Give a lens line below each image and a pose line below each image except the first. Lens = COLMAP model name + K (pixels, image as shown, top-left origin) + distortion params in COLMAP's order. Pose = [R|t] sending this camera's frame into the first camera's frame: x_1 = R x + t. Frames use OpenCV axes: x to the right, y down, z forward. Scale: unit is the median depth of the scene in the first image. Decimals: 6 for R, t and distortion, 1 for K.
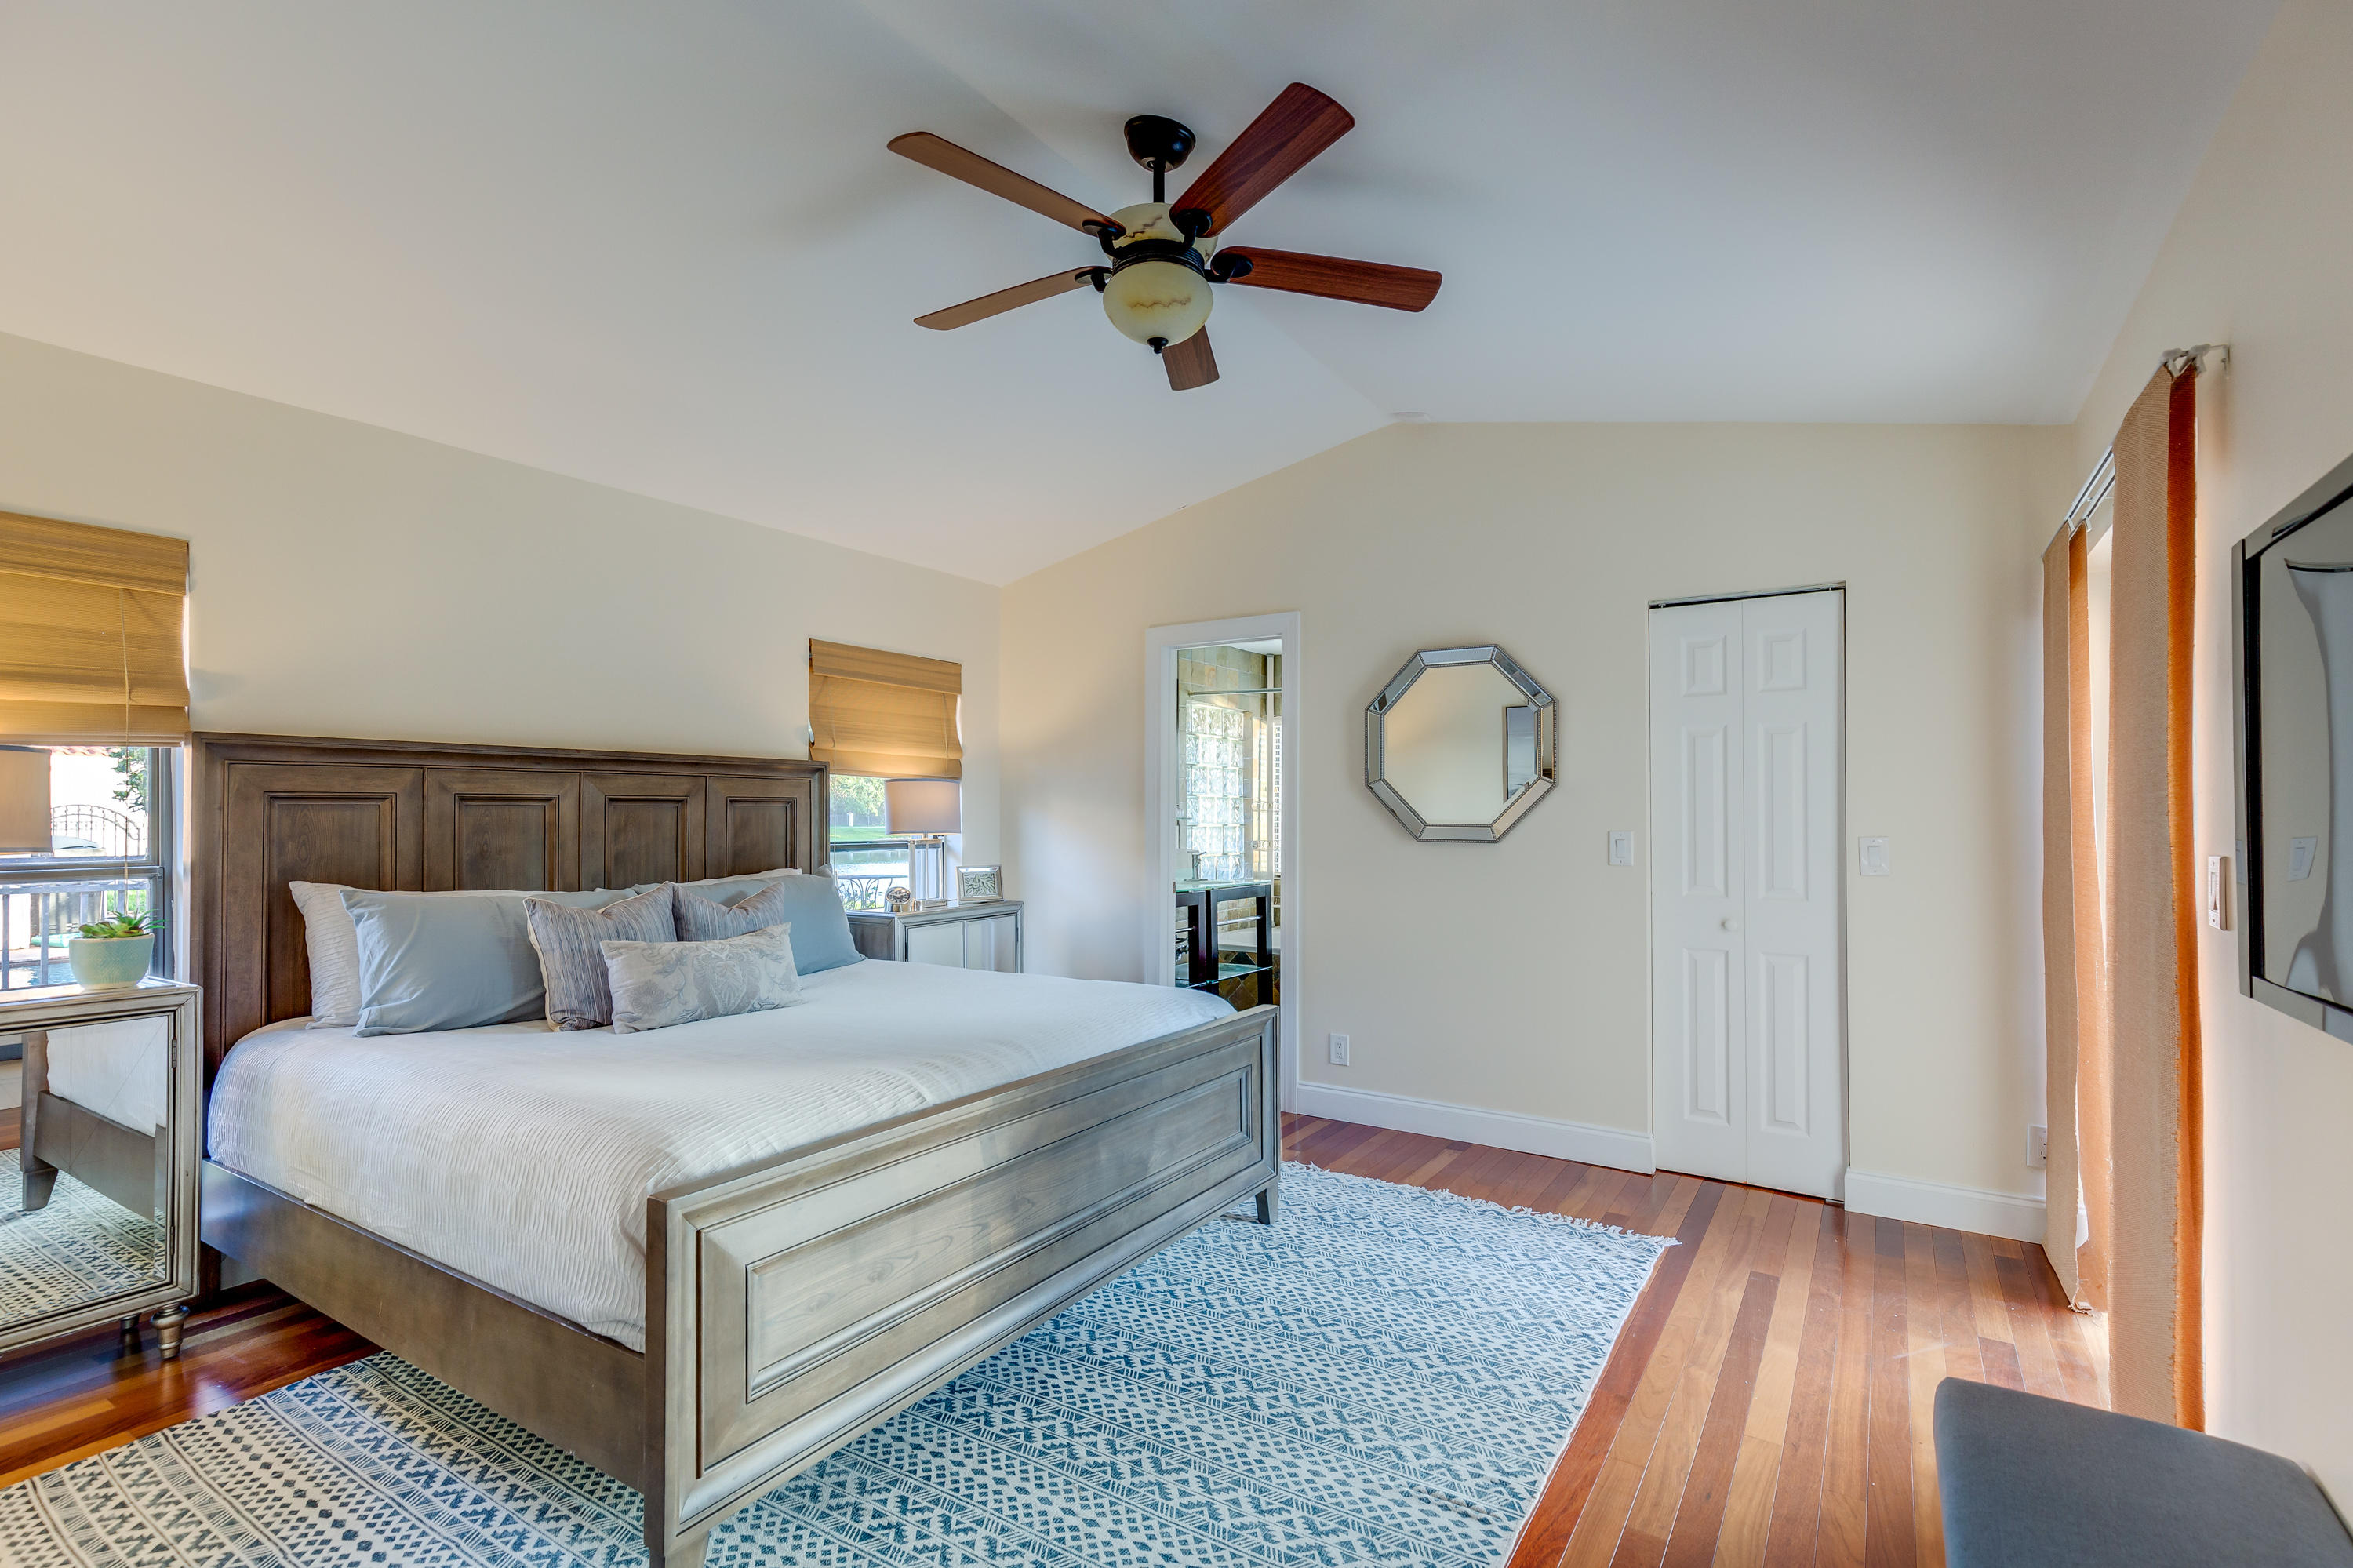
lens RADIAL K [[1076.7, 0, 1181.1], [0, 1076.7, 803.9], [0, 0, 1]] dist [0.012361, -0.002433]
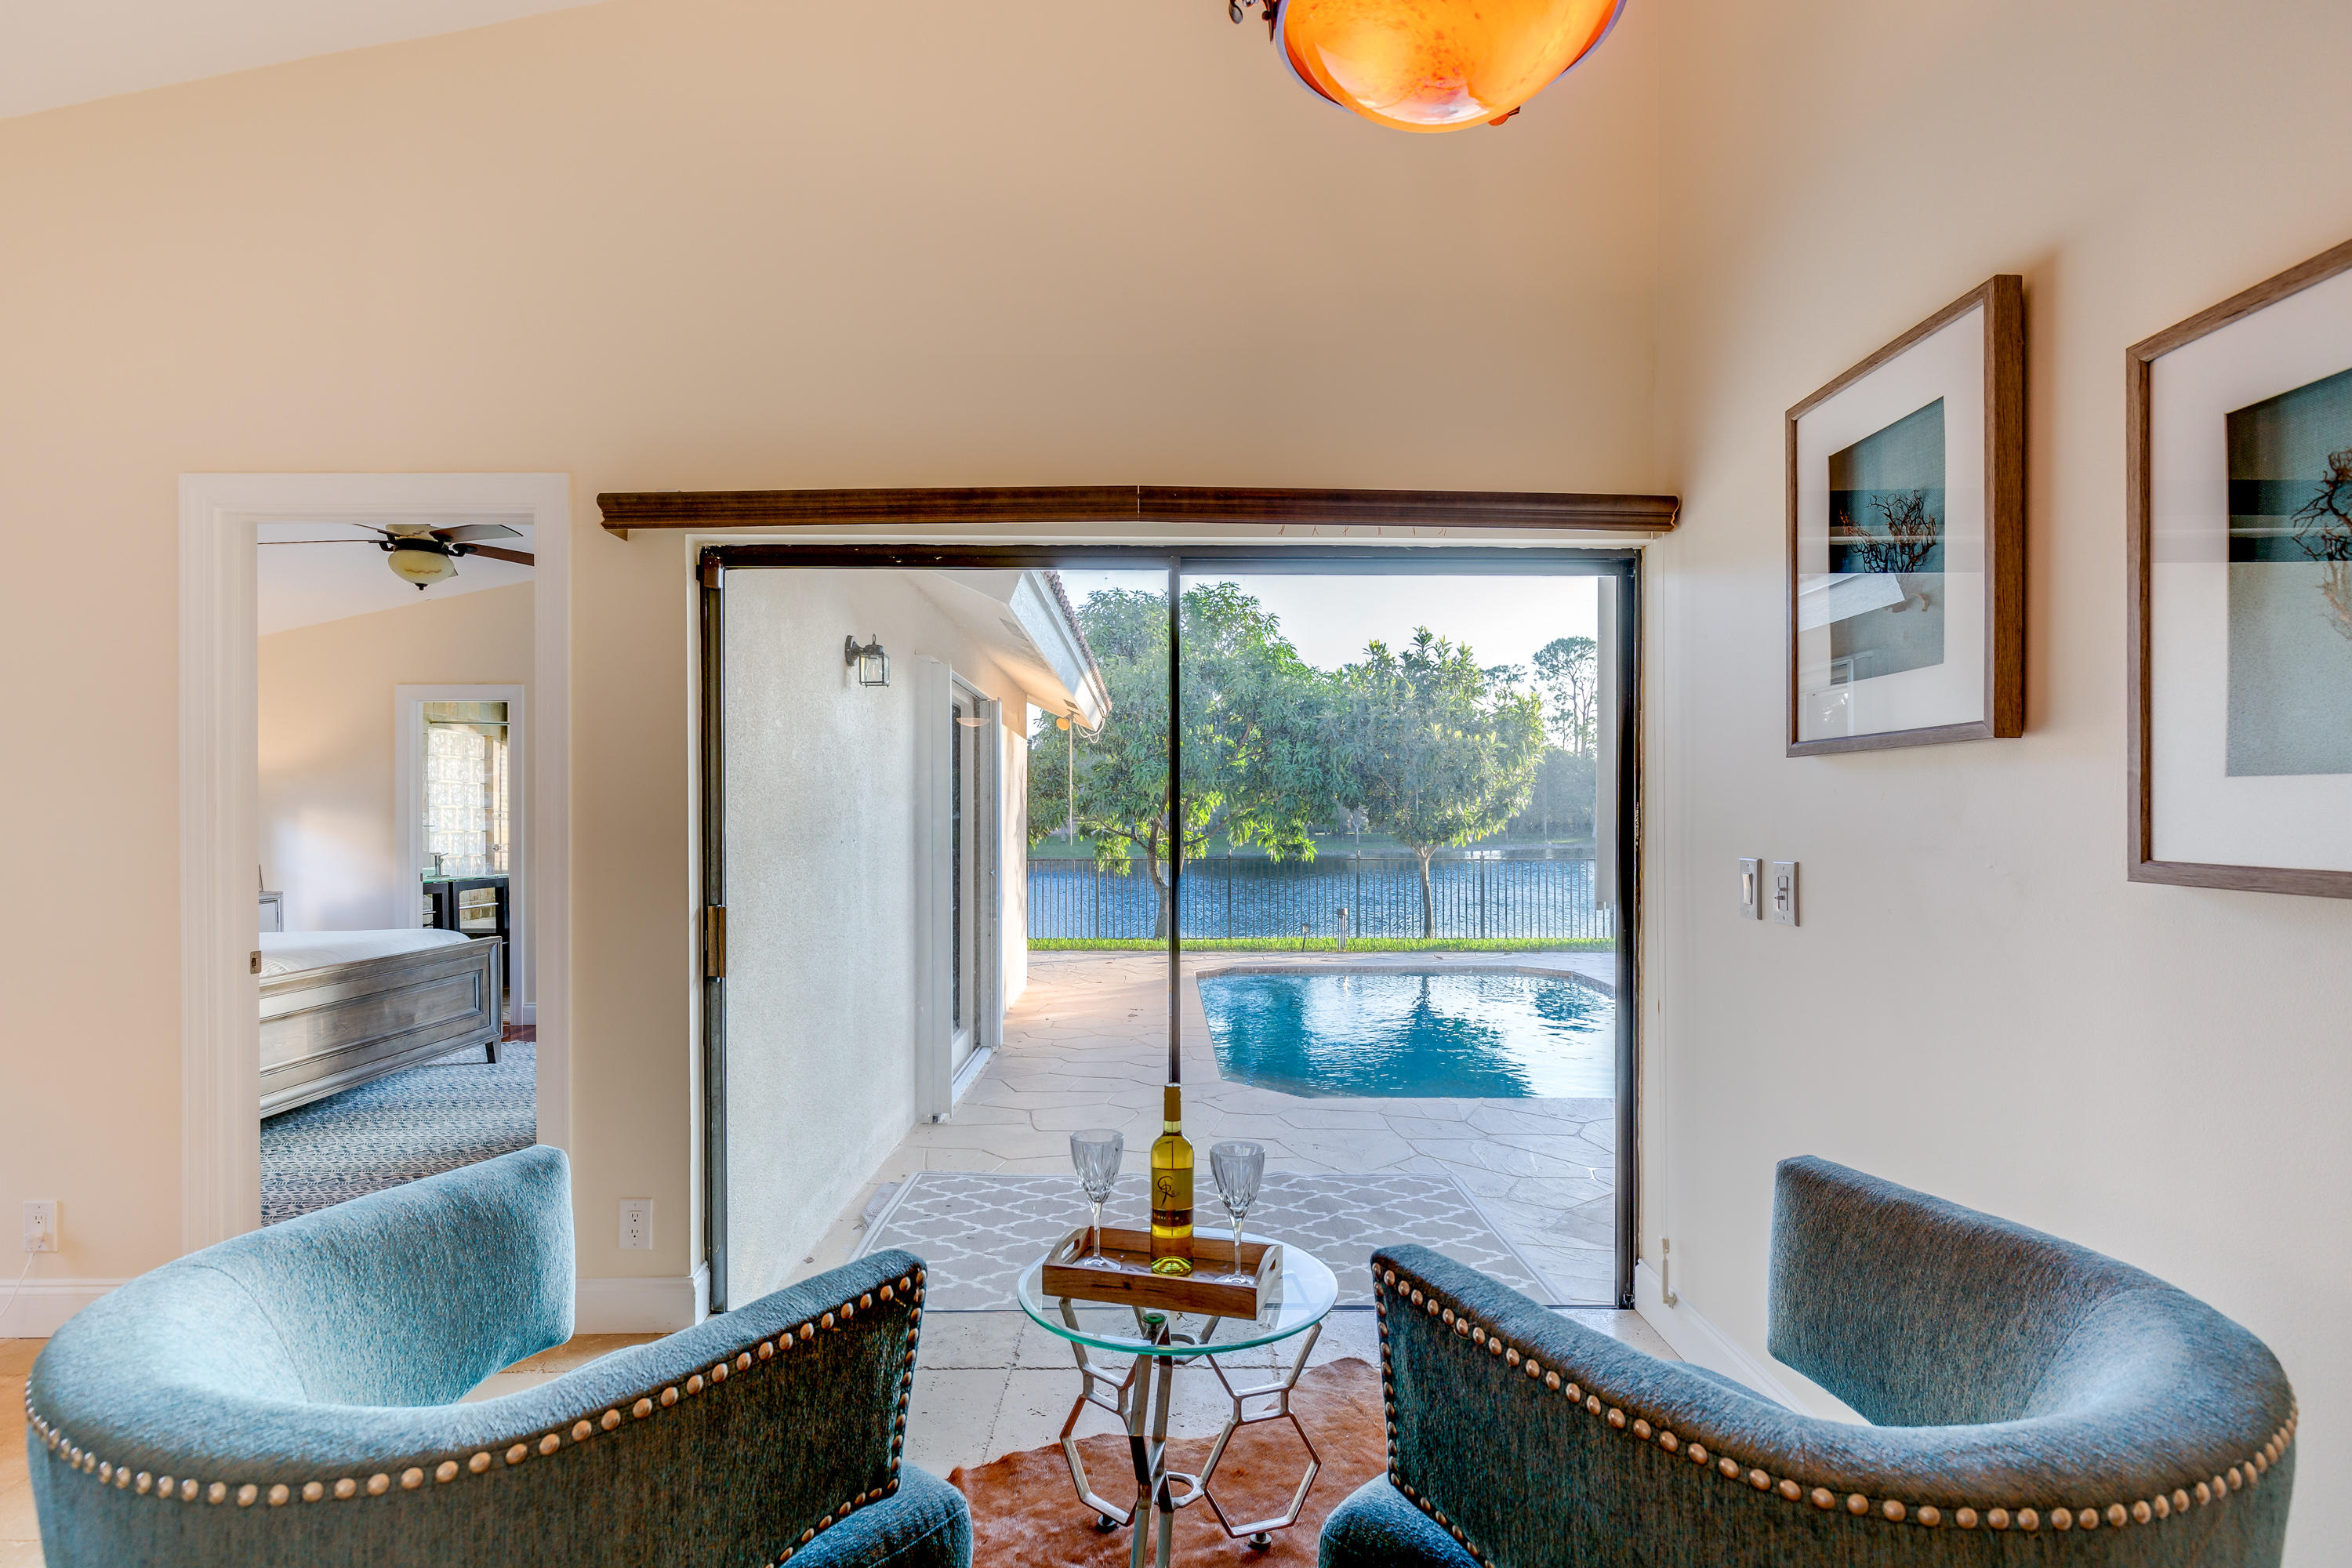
lens RADIAL K [[1176.7, 0, 1183.1], [0, 1176.7, 818.8], [0, 0, 1]] dist [0.001788, 0.000790]
pose [[0.833938, -0.002395, 0.551852, -0.021106], [-0.003131, 0.999954, 0.009070, -0.010413], [-0.551849, -0.009291, 0.833893, -0.644947]]
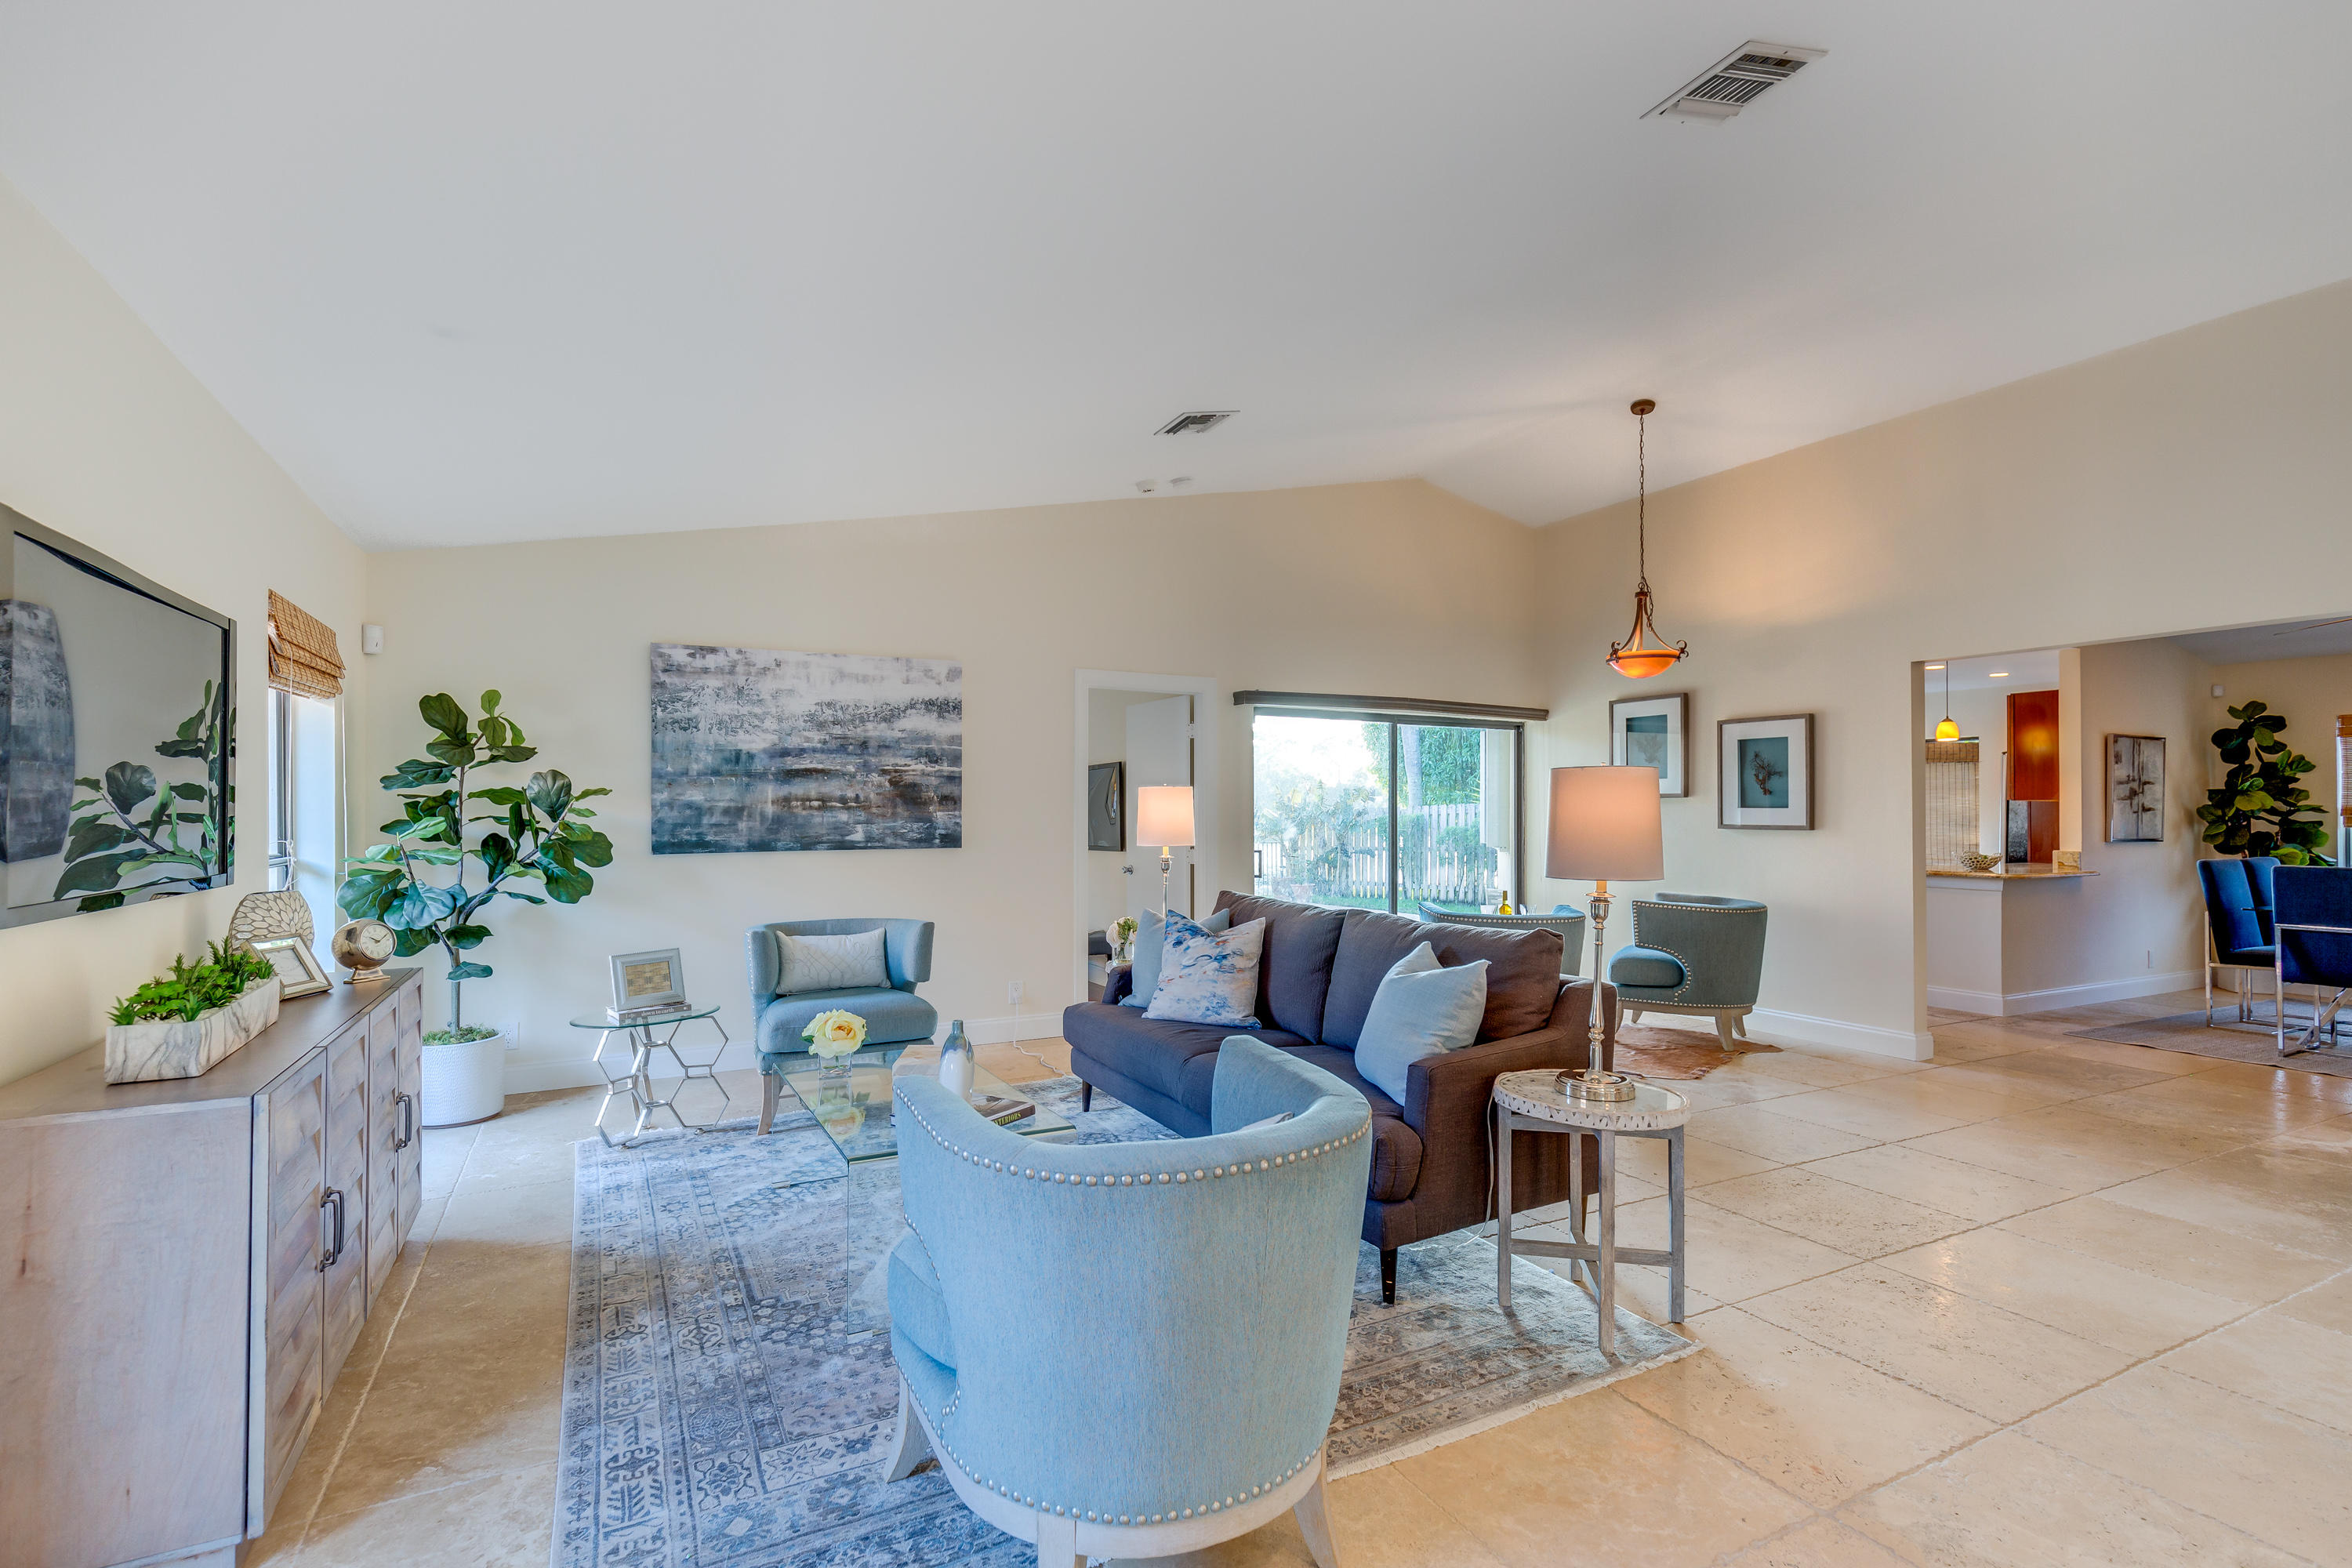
lens RADIAL K [[1076.2, 0, 1177.0], [0, 1076.2, 799.6], [0, 0, 1]] dist [0.012361, -0.002433]
pose [[0.488755, 0.013088, 0.872323, -0.974457], [-0.009395, 0.999908, -0.009739, -0.009933], [-0.872371, -0.003436, 0.488833, -0.604951]]
